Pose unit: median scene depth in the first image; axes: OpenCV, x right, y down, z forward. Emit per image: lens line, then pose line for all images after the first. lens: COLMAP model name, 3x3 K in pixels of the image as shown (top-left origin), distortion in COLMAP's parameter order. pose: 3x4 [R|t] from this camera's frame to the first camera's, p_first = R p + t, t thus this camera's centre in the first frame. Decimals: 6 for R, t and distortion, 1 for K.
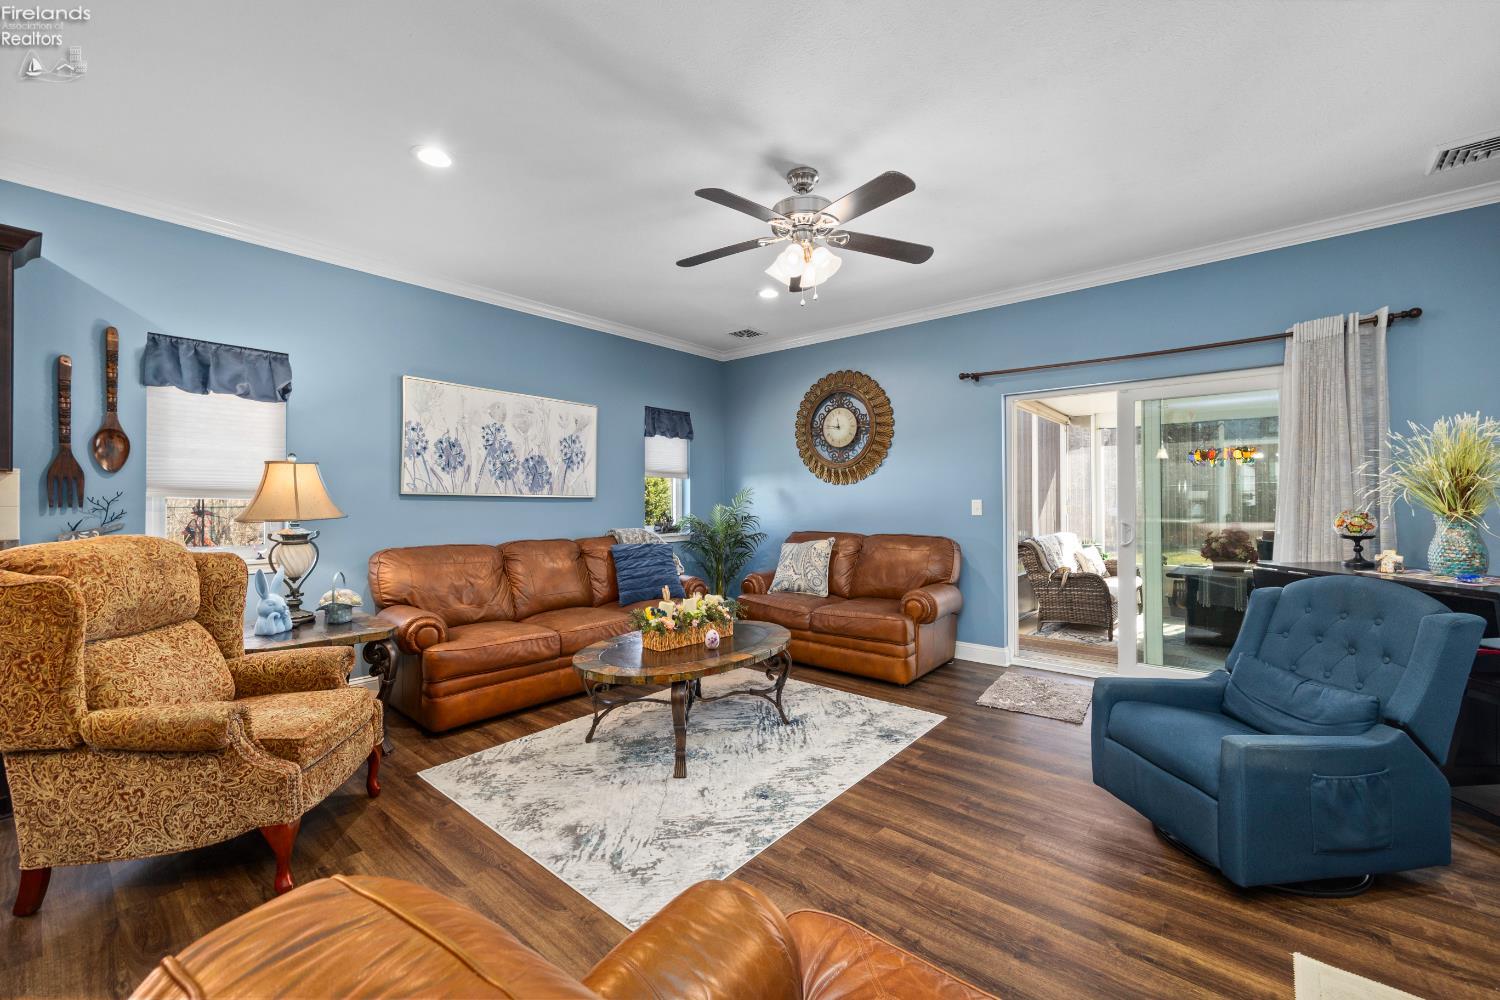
lens RADIAL K [[605.0, 0, 749.5], [0, 605.0, 495.7], [0, 0, 1]] dist [0.007376, -0.000476]
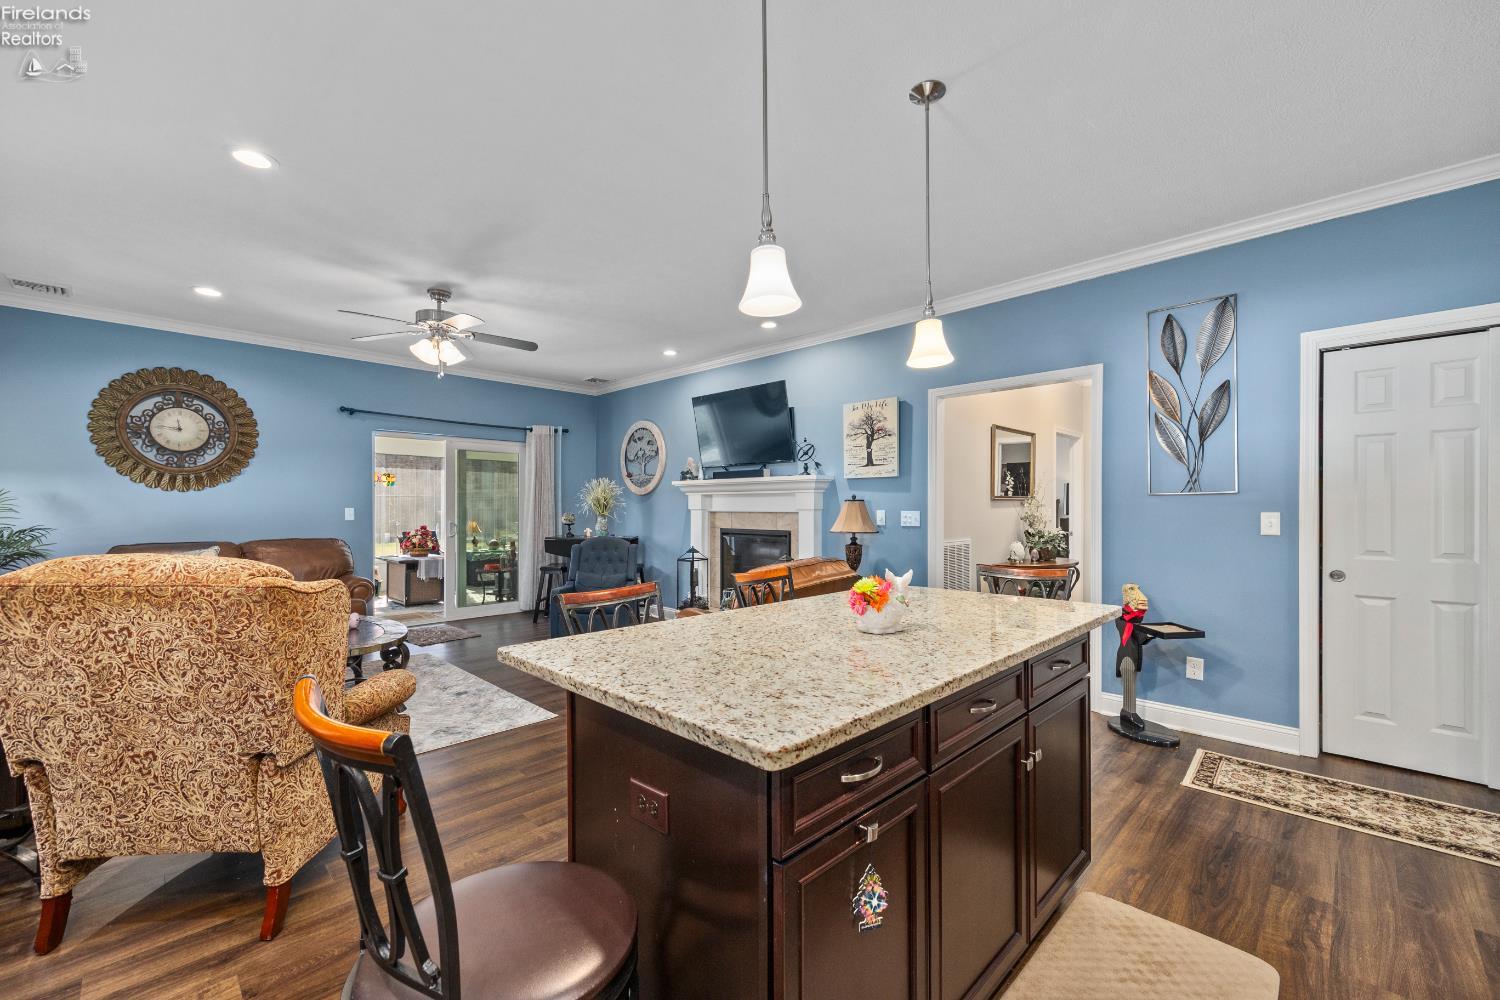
lens RADIAL K [[606.2, 0, 749.6], [0, 606.2, 510.9], [0, 0, 1]] dist [0.010900, -0.000167]
pose [[0.073826, -0.003516, 0.997265, -1.236149], [-0.008804, 0.999953, 0.004178, 0.000474], [-0.997232, -0.009088, 0.073791, 0.102950]]
